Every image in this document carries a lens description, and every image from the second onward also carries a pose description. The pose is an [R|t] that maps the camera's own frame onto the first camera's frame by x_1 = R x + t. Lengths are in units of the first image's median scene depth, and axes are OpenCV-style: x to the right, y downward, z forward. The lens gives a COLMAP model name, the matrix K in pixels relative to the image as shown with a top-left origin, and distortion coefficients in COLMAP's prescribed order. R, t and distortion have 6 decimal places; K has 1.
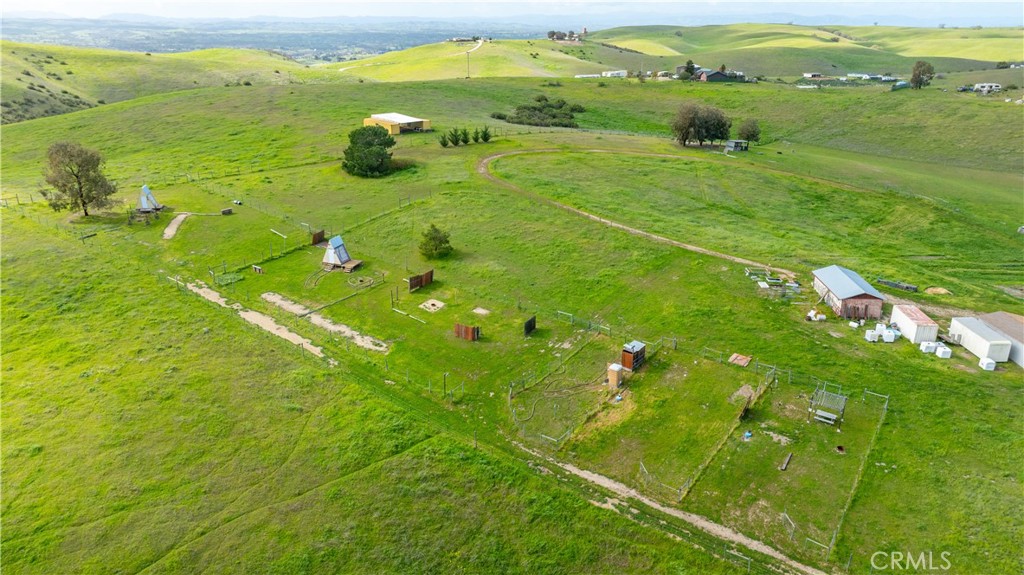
lens RADIAL K [[721.0, 0, 512.0], [0, 721.0, 287.5], [0, 0, 1]] dist [-0.024252, 0.000661]
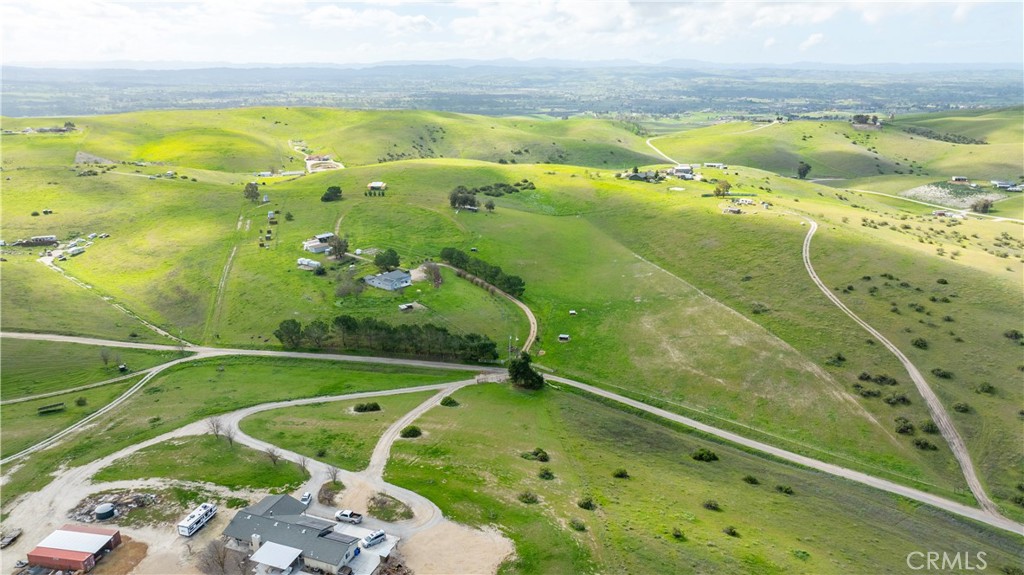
lens RADIAL K [[725.6, 0, 486.1], [0, 725.6, 283.1], [0, 0, 1]] dist [-0.018729, 0.008603]
pose [[0.752342, 0.186938, -0.631692, 3.345867], [-0.225772, 0.973988, 0.019341, -0.025917], [0.618876, 0.128068, 0.774978, -1.424221]]
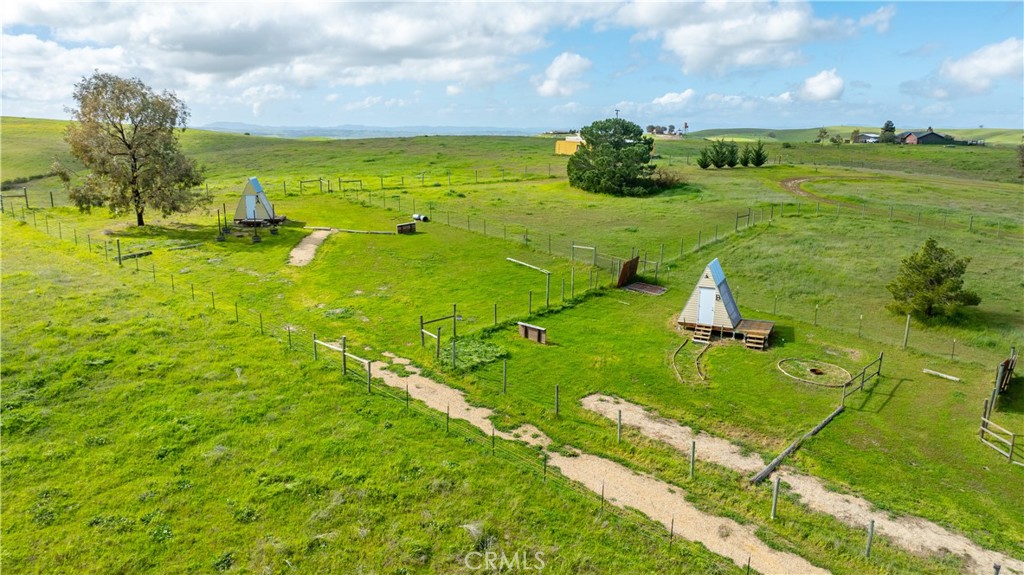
lens RADIAL K [[721.0, 0, 512.0], [0, 721.0, 287.5], [0, 0, 1]] dist [-0.024252, 0.000661]
pose [[0.995237, 0.023492, -0.094610, -0.303776], [-0.036641, 0.989510, -0.139740, 0.004995], [0.090335, 0.142541, 0.985658, 0.566515]]
